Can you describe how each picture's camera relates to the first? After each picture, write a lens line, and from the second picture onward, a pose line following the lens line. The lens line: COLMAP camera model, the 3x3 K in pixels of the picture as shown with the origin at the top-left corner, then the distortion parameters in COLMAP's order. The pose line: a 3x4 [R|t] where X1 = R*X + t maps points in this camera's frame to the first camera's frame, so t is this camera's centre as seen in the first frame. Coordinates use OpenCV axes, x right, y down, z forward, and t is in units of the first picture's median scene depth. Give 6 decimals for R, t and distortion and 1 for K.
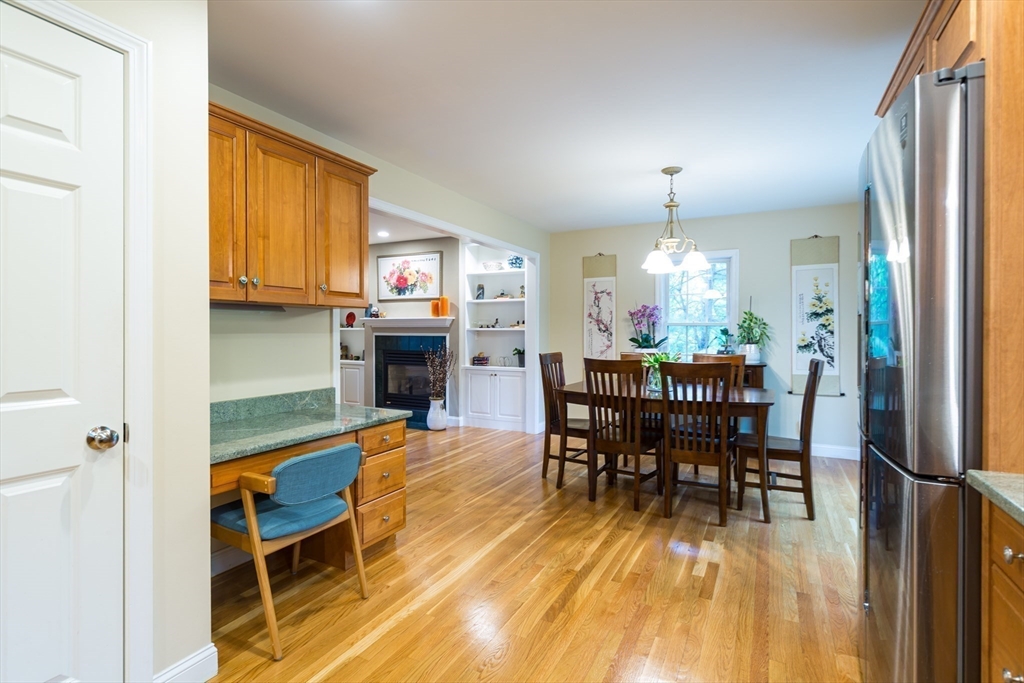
lens RADIAL K [[499.9, 0, 496.7], [0, 499.9, 331.5], [0, 0, 1]] dist [0.029637, 0.000162]
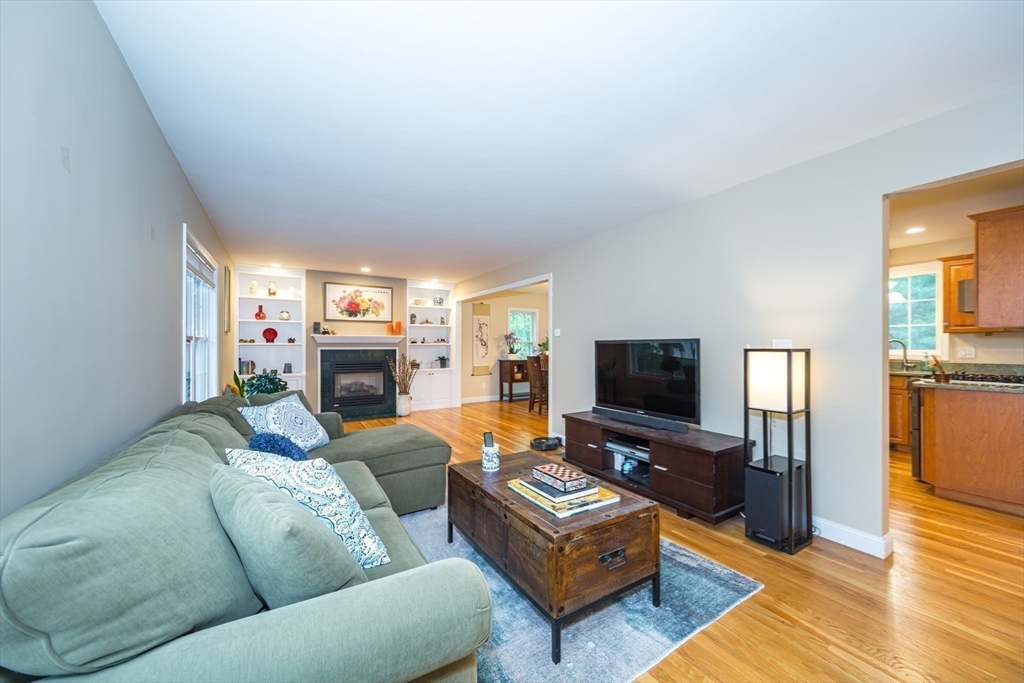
lens RADIAL K [[377.7, 0, 506.5], [0, 377.7, 345.5], [0, 0, 1]] dist [-0.008778, -0.000142]
pose [[0.507377, -0.003756, 0.861716, -0.895936], [0.003096, 0.999992, 0.002536, -0.002963], [-0.861719, 0.001381, 0.507384, 0.214943]]
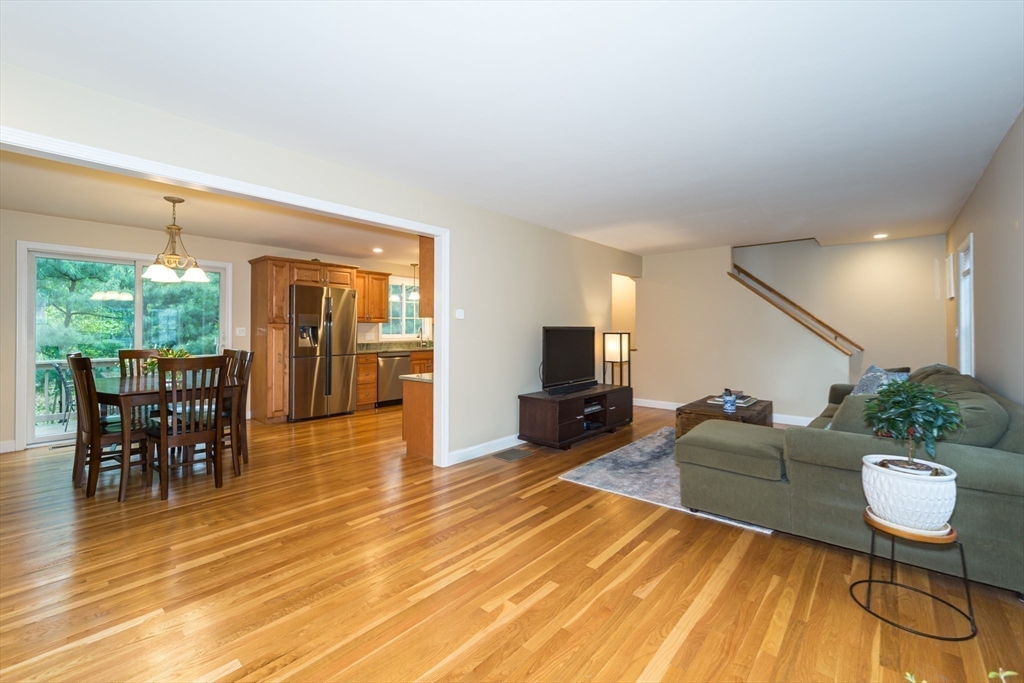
lens RADIAL K [[430.0, 0, 501.1], [0, 430.0, 326.6], [0, 0, 1]] dist [0.003503, -0.000137]
pose [[-0.974206, -0.001172, 0.225659, -0.401882], [-0.003105, 0.999961, -0.008214, -0.003212], [-0.225641, -0.008703, -0.974172, 1.117853]]
